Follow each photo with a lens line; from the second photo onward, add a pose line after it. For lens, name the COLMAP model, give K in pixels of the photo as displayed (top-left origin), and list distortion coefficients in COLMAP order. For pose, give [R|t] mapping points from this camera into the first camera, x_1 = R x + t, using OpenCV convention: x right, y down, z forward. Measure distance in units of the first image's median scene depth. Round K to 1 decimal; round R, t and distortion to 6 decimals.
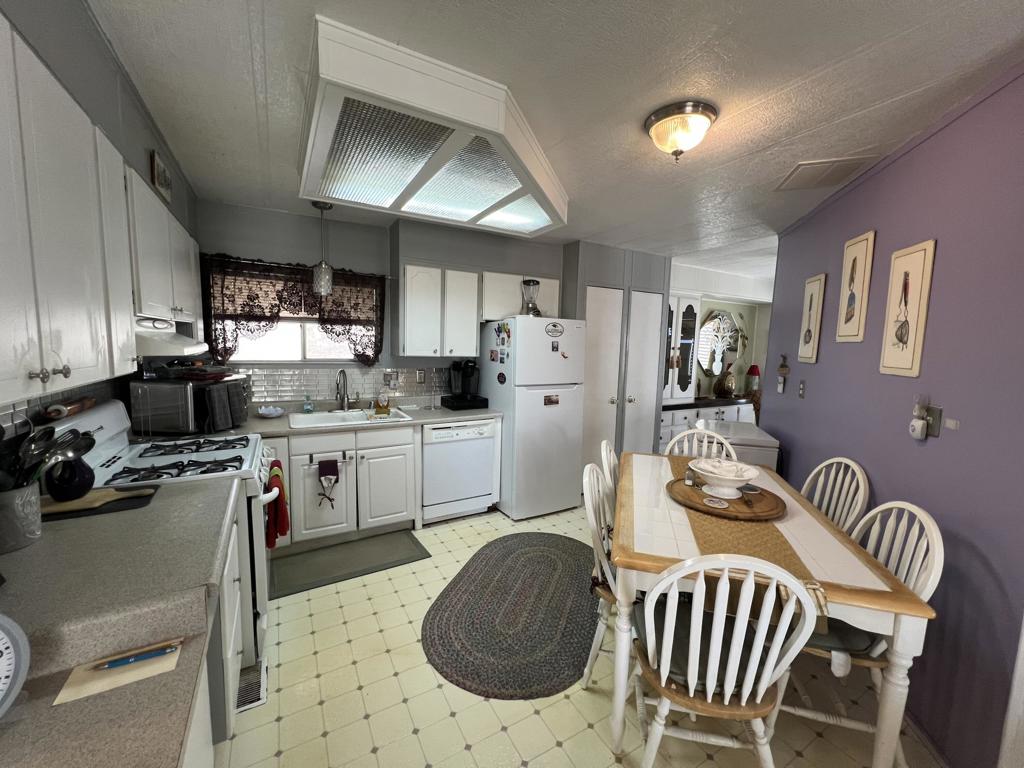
lens RADIAL K [[409.7, 0, 512.0], [0, 409.7, 385.2], [0, 0, 1]] dist [-0.004179, 0.000663]
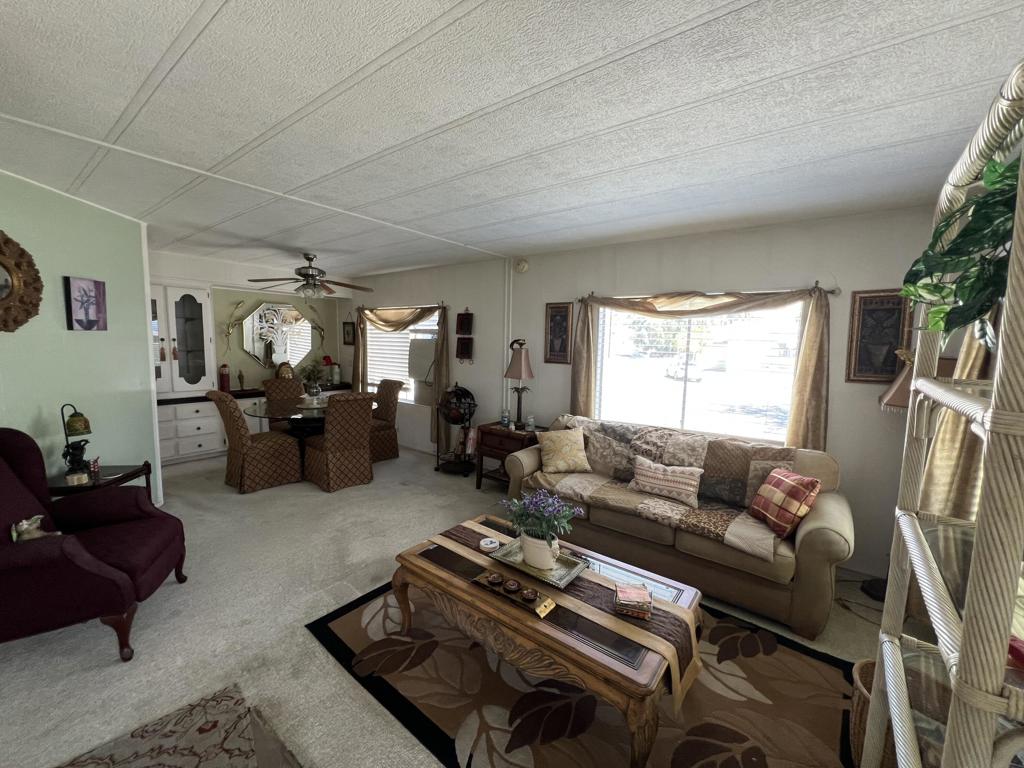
lens RADIAL K [[409.7, 0, 513.2], [0, 409.7, 385.8], [0, 0, 1]] dist [-0.004179, 0.000663]
pose [[0.920067, -0.050814, 0.388451, 1.349425], [0.045523, 0.998703, 0.022818, 0.056991], [-0.389107, -0.003310, 0.921187, -0.334390]]
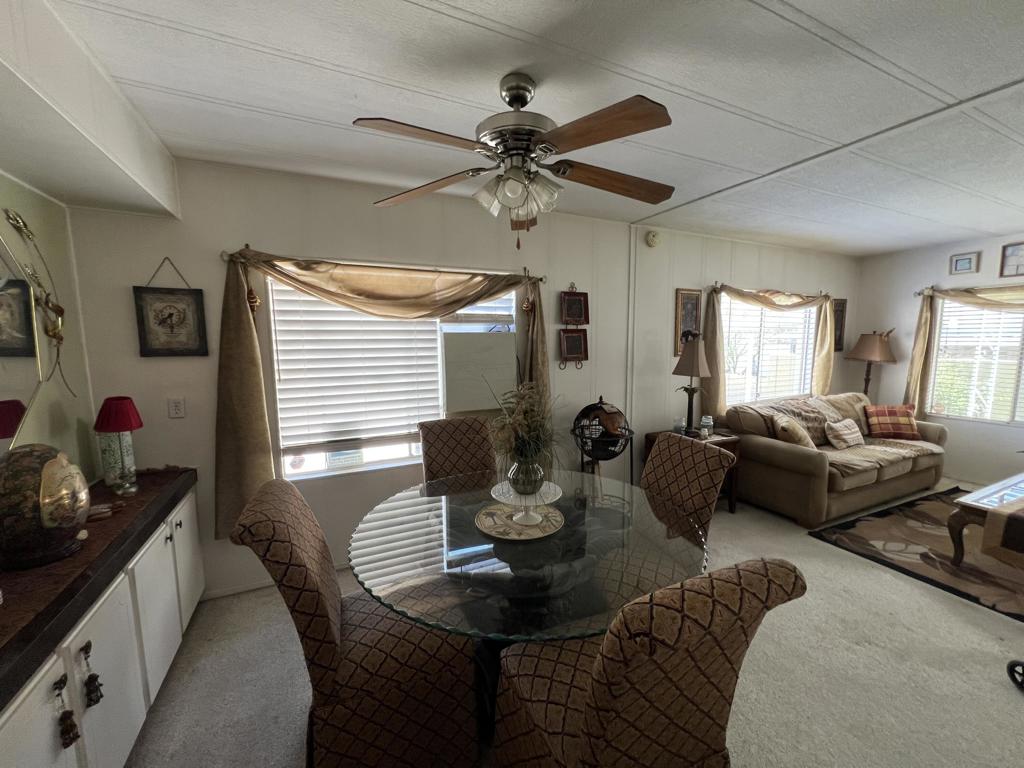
lens RADIAL K [[409.7, 0, 512.1], [0, 409.7, 384.6], [0, 0, 1]] dist [-0.004179, 0.000663]
pose [[0.075501, -0.138495, 0.987481, 0.669138], [0.116544, 0.984746, 0.129201, -0.136807], [-0.990312, 0.105330, 0.090490, 1.470394]]
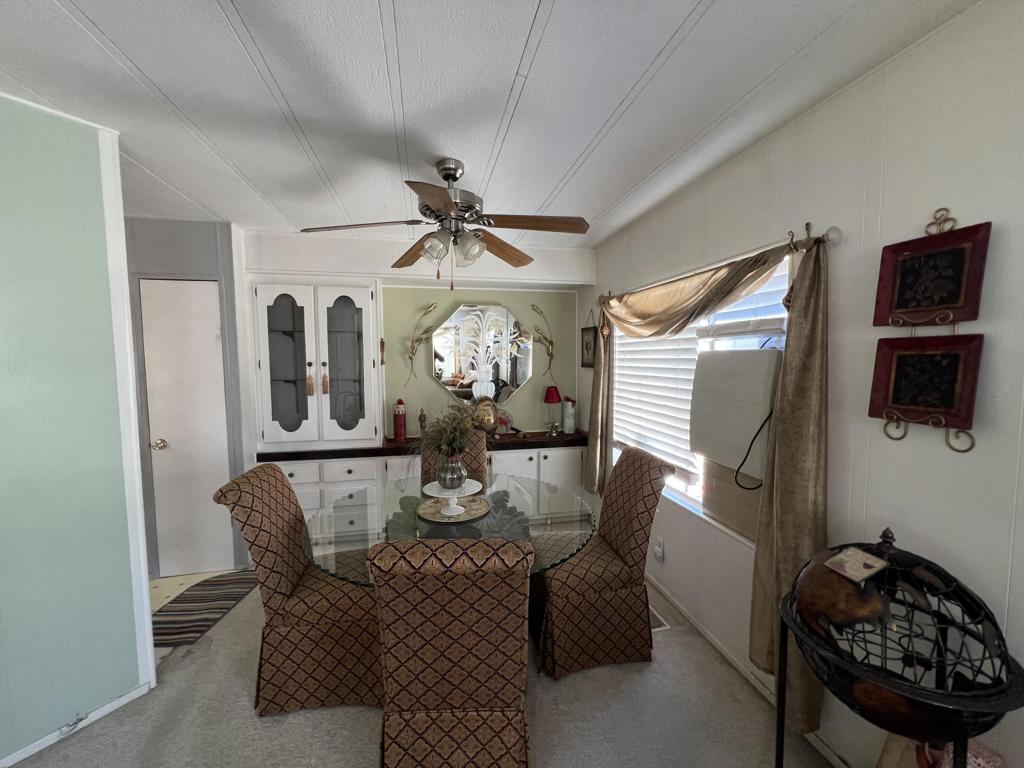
lens RADIAL K [[409.7, 0, 510.5], [0, 409.7, 385.3], [0, 0, 1]] dist [-0.004179, 0.000663]
pose [[0.950087, -0.011986, -0.311754, 1.578776], [-0.000445, 0.999209, -0.039775, -0.054206], [0.311984, 0.037928, 0.949330, 0.848289]]
